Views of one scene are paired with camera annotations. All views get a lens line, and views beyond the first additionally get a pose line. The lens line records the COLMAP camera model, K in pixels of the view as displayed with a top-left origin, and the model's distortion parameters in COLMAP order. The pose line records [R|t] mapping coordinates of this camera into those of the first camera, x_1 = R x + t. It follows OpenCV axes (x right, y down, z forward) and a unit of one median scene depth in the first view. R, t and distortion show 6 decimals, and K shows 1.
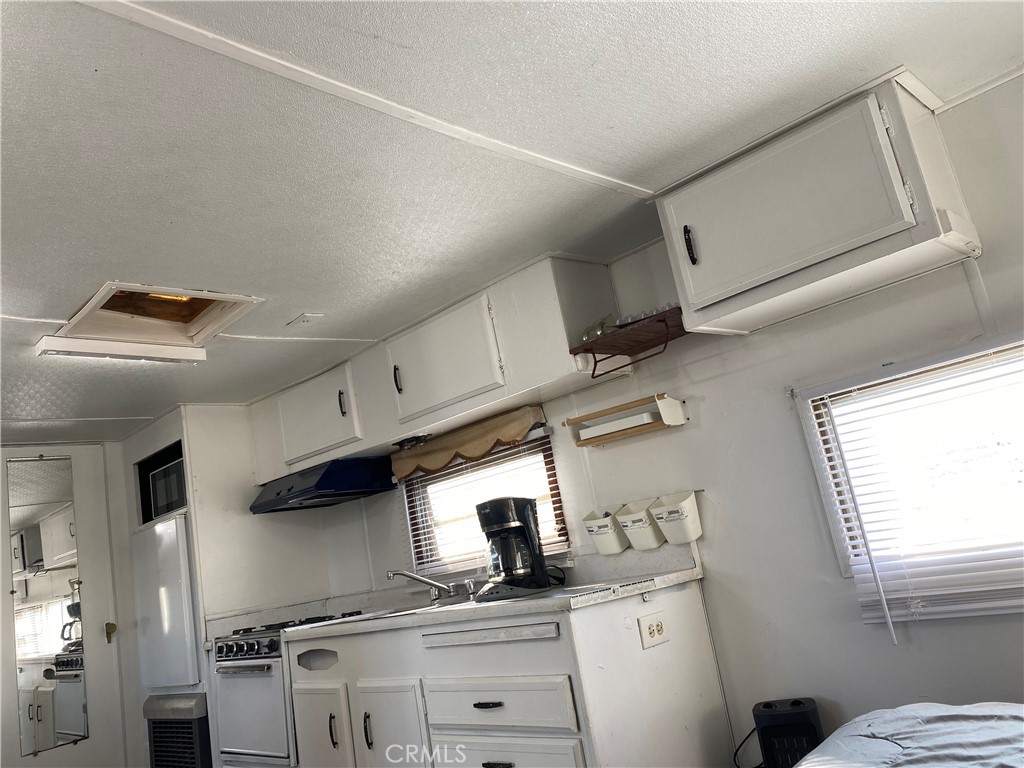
lens RADIAL K [[776.8, 0, 496.5], [0, 776.8, 379.3], [0, 0, 1]] dist [0.024405, -0.028970]
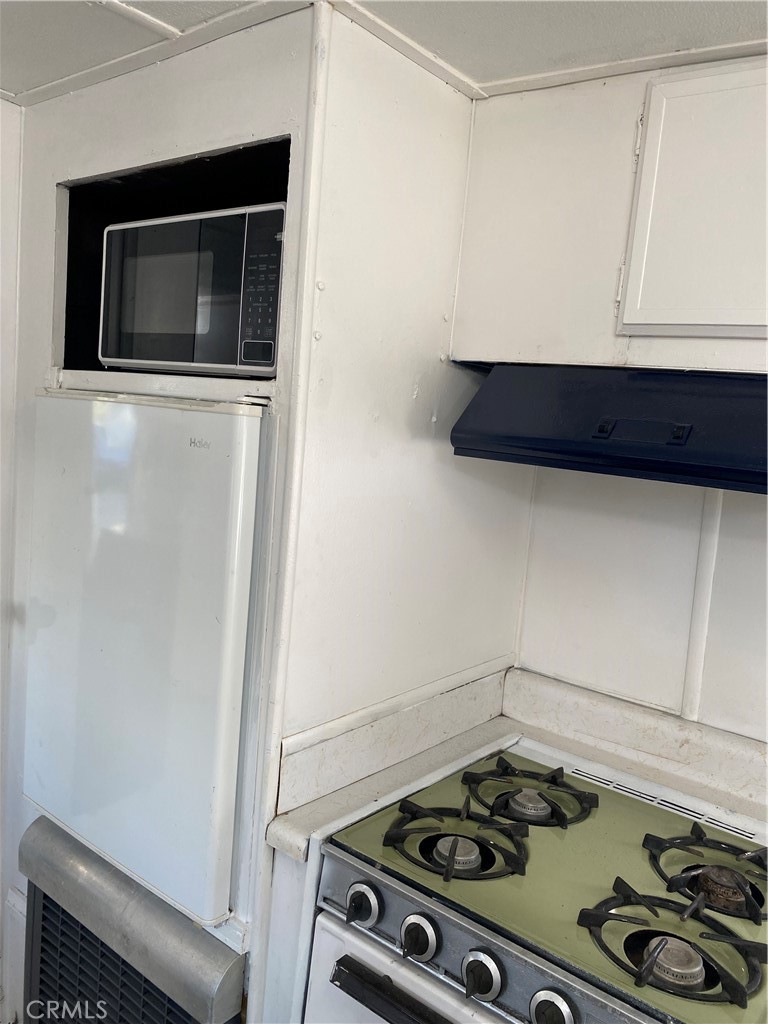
lens RADIAL K [[776.8, 0, 399.4], [0, 776.8, 501.6], [0, 0, 1]] dist [0.024405, -0.028970]
pose [[0.957922, 0.243209, 0.152429, -0.461310], [-0.279387, 0.911793, 0.300958, 0.123228], [-0.065788, -0.330881, 0.941376, 0.843398]]
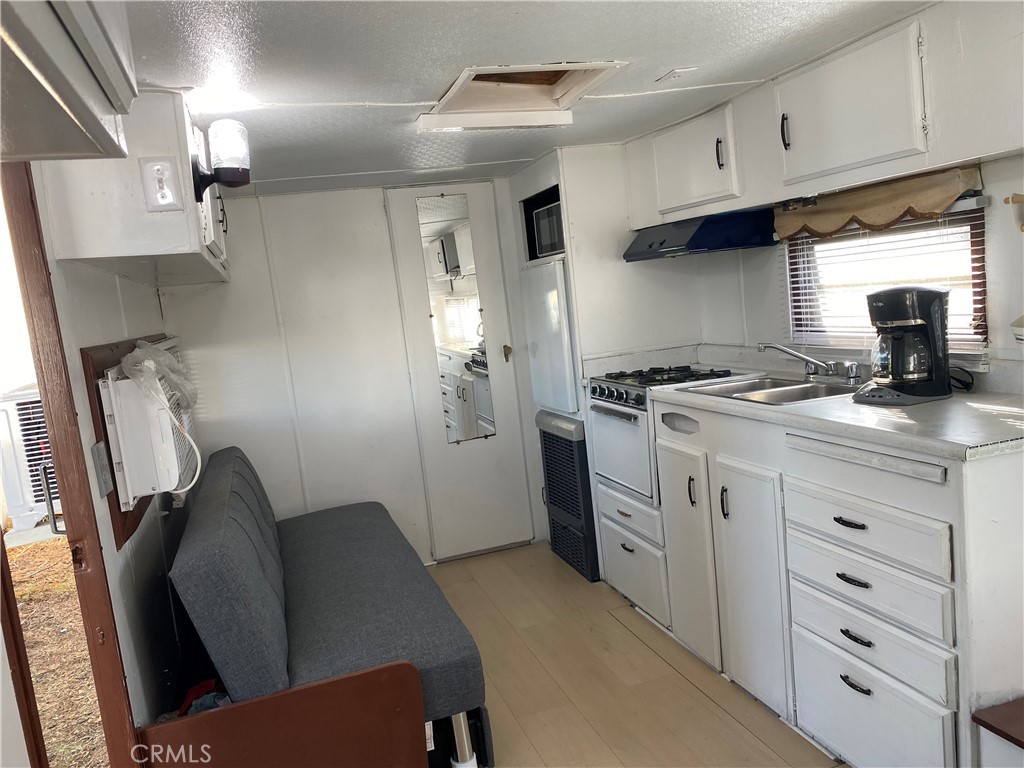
lens RADIAL K [[776.8, 0, 495.4], [0, 776.8, 384.3], [0, 0, 1]] dist [0.024405, -0.028970]
pose [[0.884120, 0.128976, -0.449106, 0.009287], [0.061970, 0.920293, 0.386290, -0.095347], [0.463132, -0.369358, 0.805657, 0.072369]]
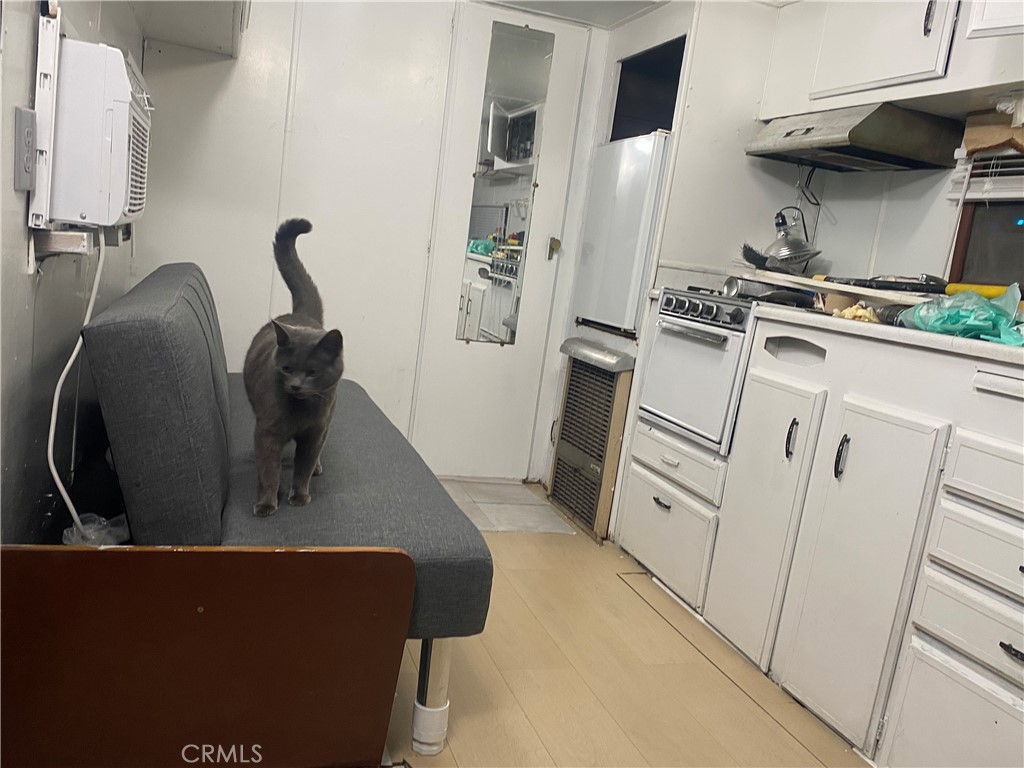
lens RADIAL K [[842.0, 0, 486.1], [0, 842.0, 395.4], [0, 0, 1]] dist [0.044918, -0.077547]
pose [[0.840255, 0.360595, -0.404898, -0.121523], [-0.172789, 0.885935, 0.430422, 0.080987], [0.513921, -0.291703, 0.806718, 0.131956]]
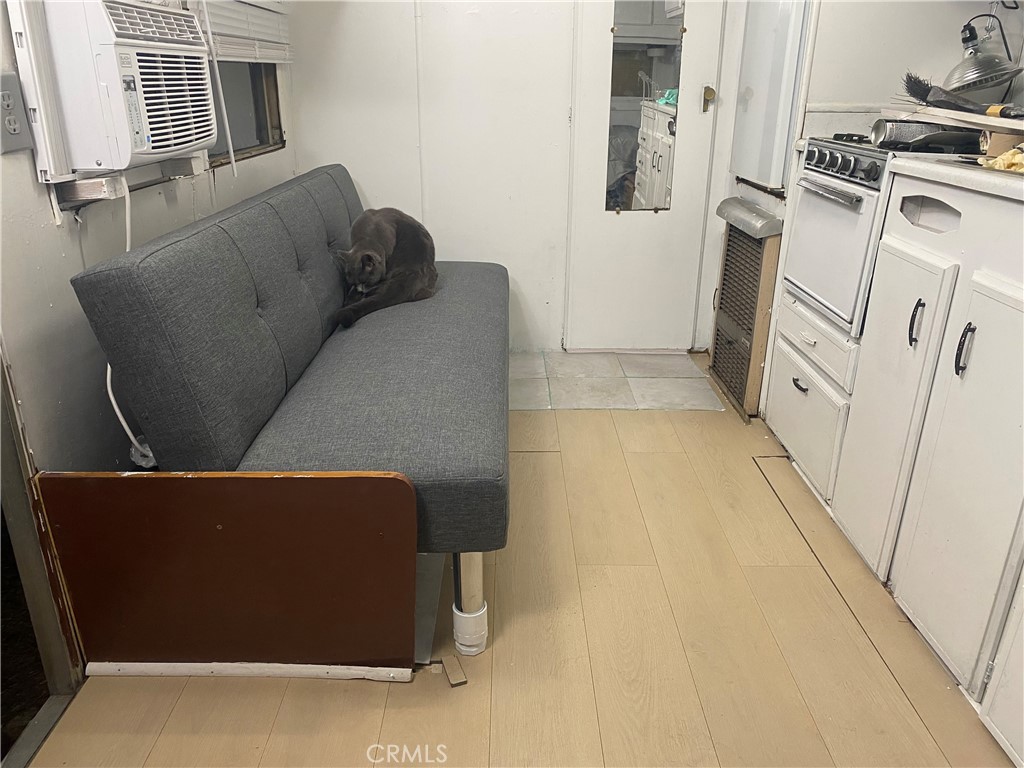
lens RADIAL K [[776.8, 0, 497.7], [0, 776.8, 380.9], [0, 0, 1]] dist [0.024405, -0.028970]
pose [[0.689763, 0.416427, -0.592297, -0.033886], [0.036794, 0.796832, 0.603079, 0.064926], [0.723100, -0.437775, 0.534303, 0.322182]]
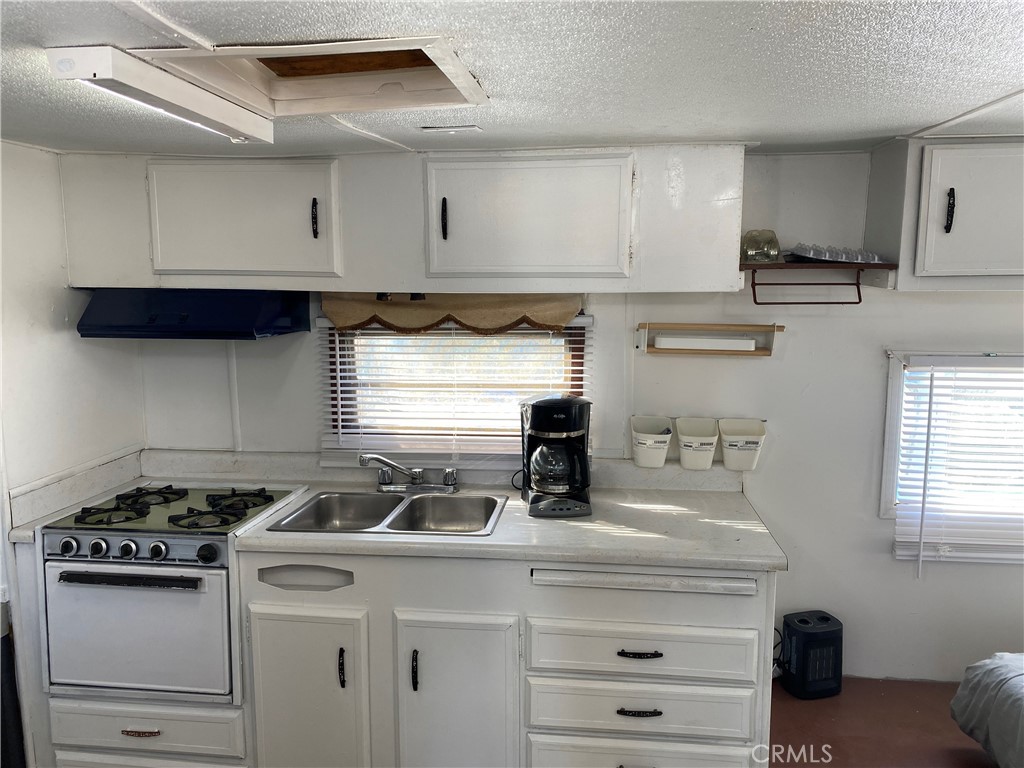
lens RADIAL K [[776.8, 0, 493.1], [0, 776.8, 378.2], [0, 0, 1]] dist [0.024405, -0.028970]
pose [[0.783349, 0.086883, 0.615481, -0.536085], [-0.262095, 0.944023, 0.200319, -0.016786], [-0.563623, -0.318234, 0.762270, 0.369812]]
